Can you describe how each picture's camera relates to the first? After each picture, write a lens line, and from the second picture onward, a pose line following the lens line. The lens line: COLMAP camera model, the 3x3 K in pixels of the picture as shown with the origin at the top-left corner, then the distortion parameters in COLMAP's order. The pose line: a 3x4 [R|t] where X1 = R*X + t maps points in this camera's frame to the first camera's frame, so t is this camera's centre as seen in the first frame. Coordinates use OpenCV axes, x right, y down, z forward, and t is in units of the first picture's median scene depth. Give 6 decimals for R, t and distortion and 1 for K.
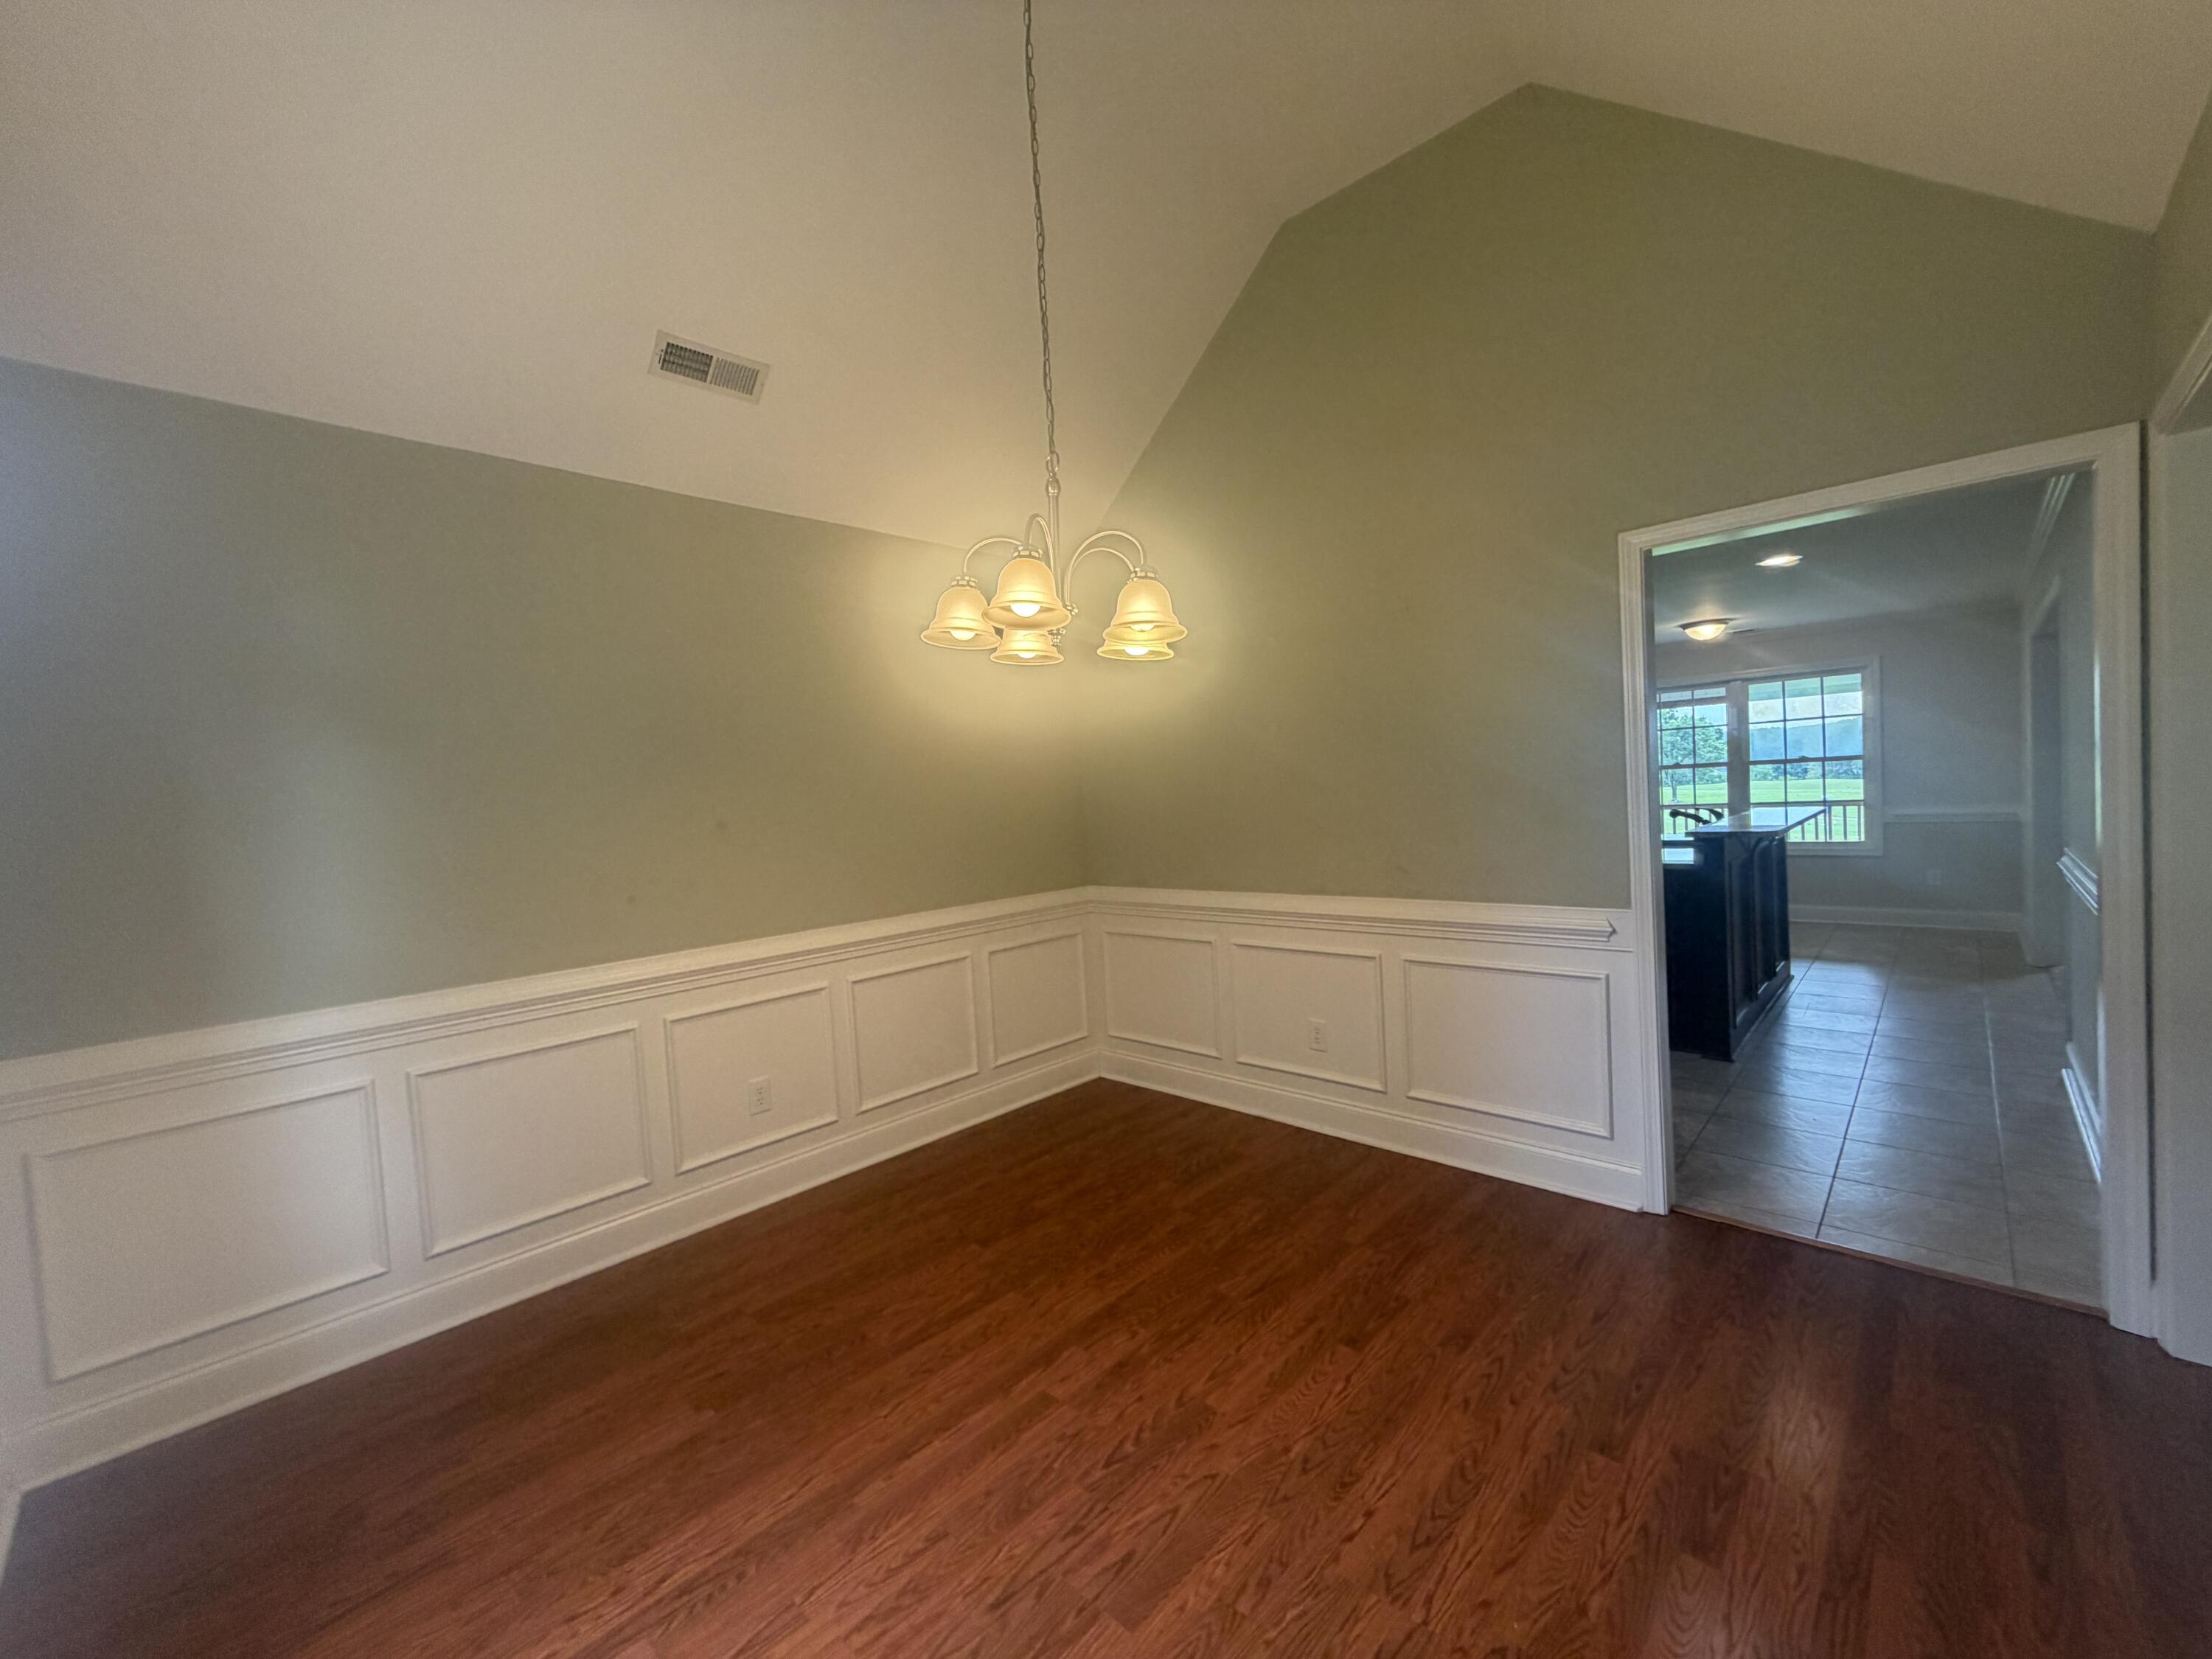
lens RADIAL K [[883.4, 0, 1108.2], [0, 883.4, 829.2], [0, 0, 1]] dist [-0.000174, 0.000072]
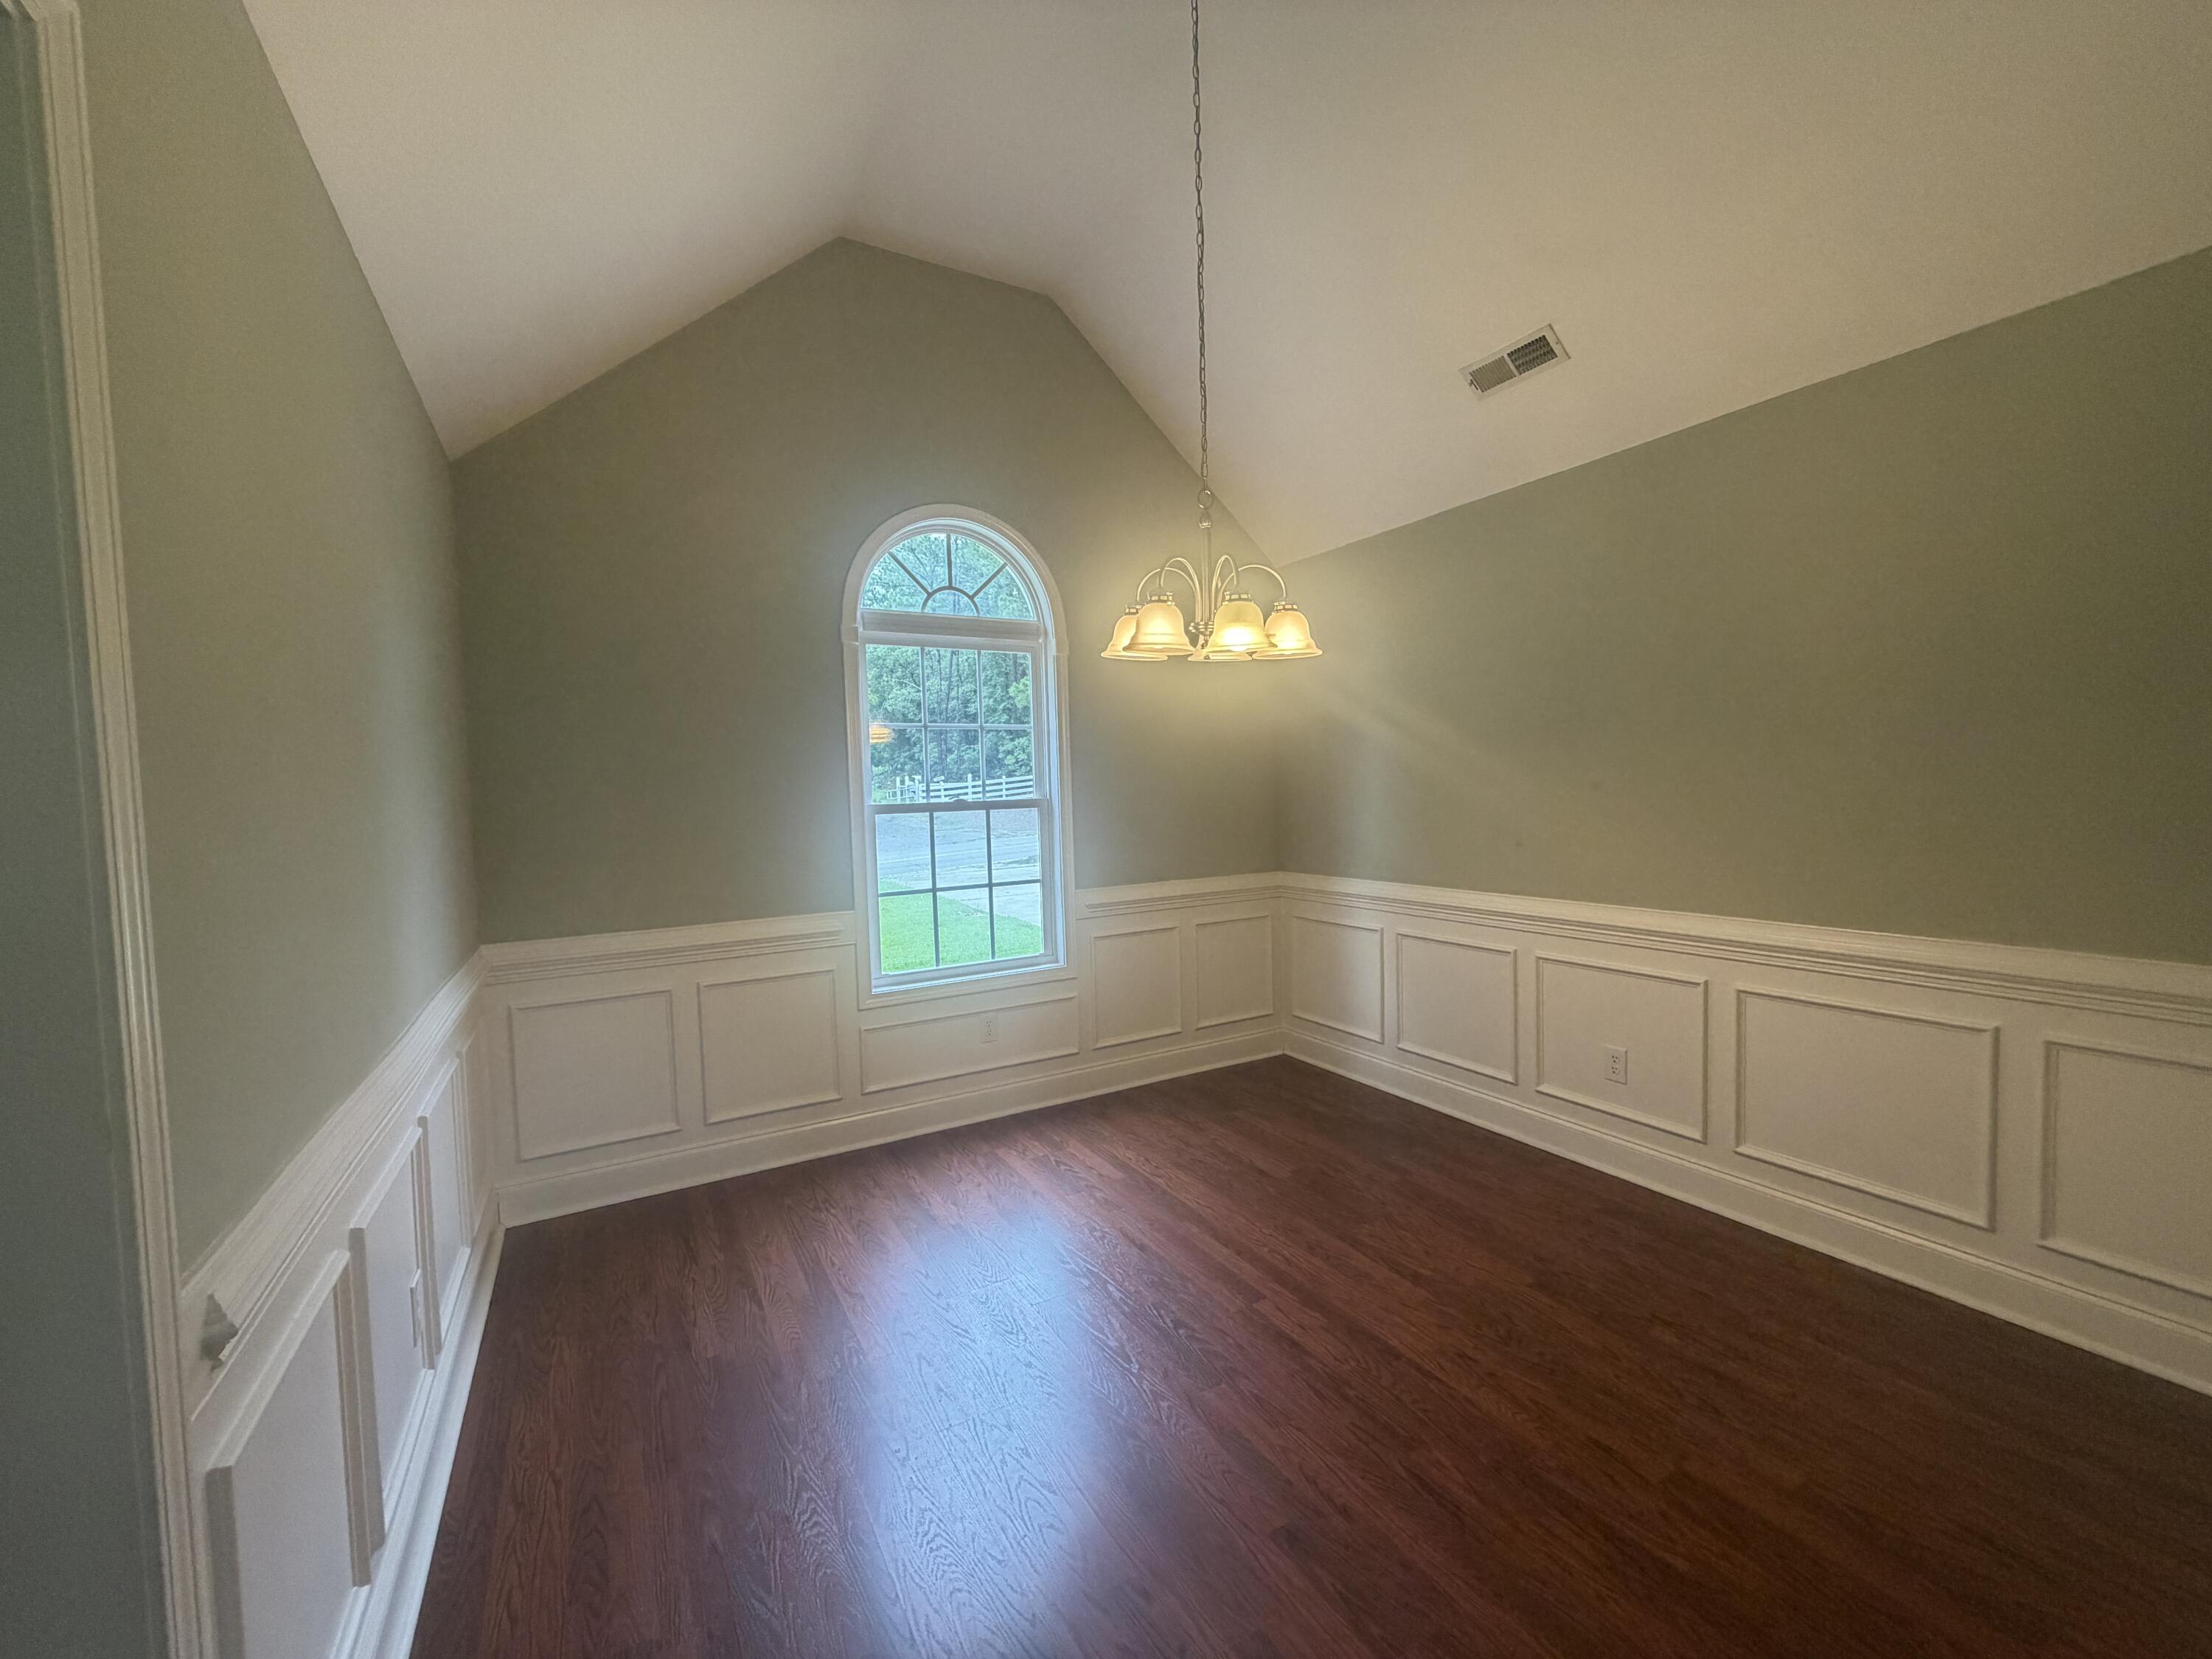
lens RADIAL K [[883.4, 0, 1107.9], [0, 883.4, 829.7], [0, 0, 1]] dist [-0.000174, 0.000072]
pose [[-0.275453, 0.105819, -0.955473, 0.920435], [-0.000356, 0.993912, 0.110179, -0.087862], [0.961315, 0.030689, -0.273738, 0.989205]]
